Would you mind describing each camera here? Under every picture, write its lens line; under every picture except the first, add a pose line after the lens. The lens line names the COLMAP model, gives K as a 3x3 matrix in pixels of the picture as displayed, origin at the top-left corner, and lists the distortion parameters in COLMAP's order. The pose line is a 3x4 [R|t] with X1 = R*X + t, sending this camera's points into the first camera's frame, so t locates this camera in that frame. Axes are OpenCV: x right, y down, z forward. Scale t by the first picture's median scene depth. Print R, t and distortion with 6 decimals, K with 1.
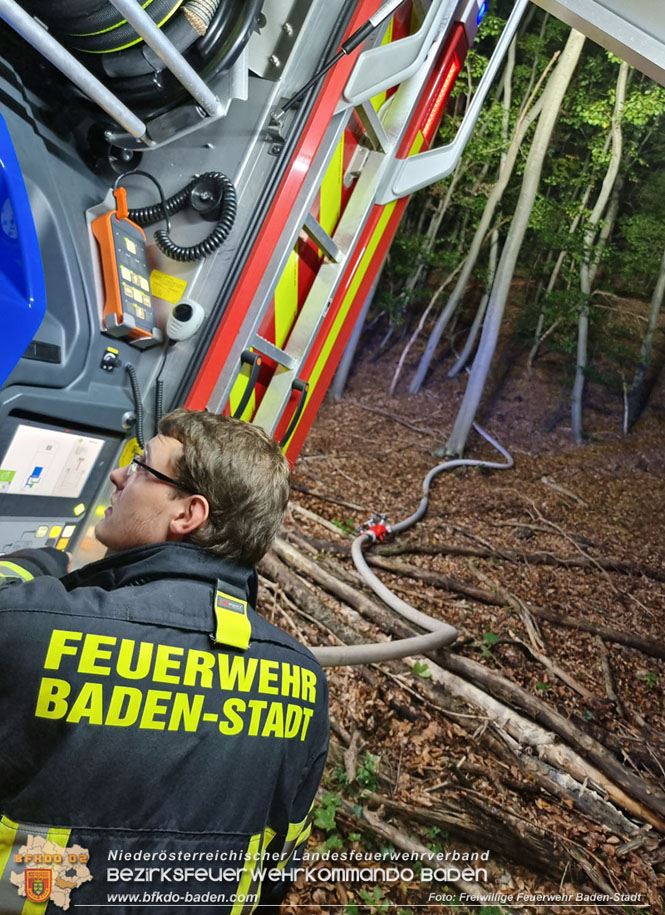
lens RADIAL K [[646.1, 0, 332.5], [0, 646.1, 457.5], [0, 0, 1]] dist [-0.002301, -0.000451]
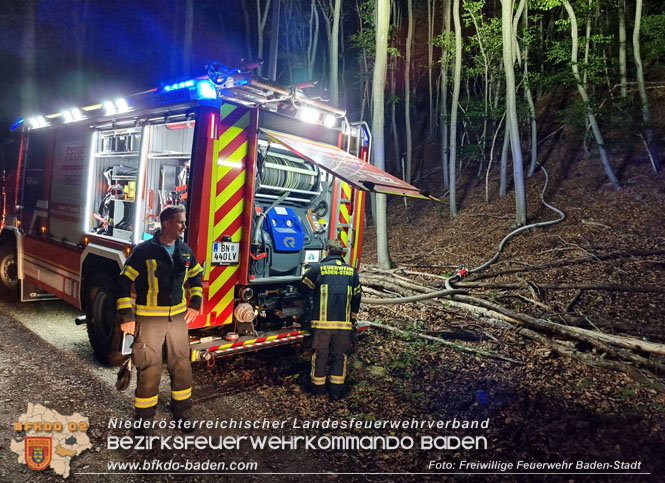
lens RADIAL K [[469.6, 0, 332.5], [0, 469.6, 241.5], [0, 0, 1]] dist [-0.002301, -0.000451]
pose [[0.885255, -0.316024, -0.341251, 0.352095], [0.286497, 0.948499, -0.135164, 0.144744], [0.366391, 0.021887, 0.930204, -0.832265]]
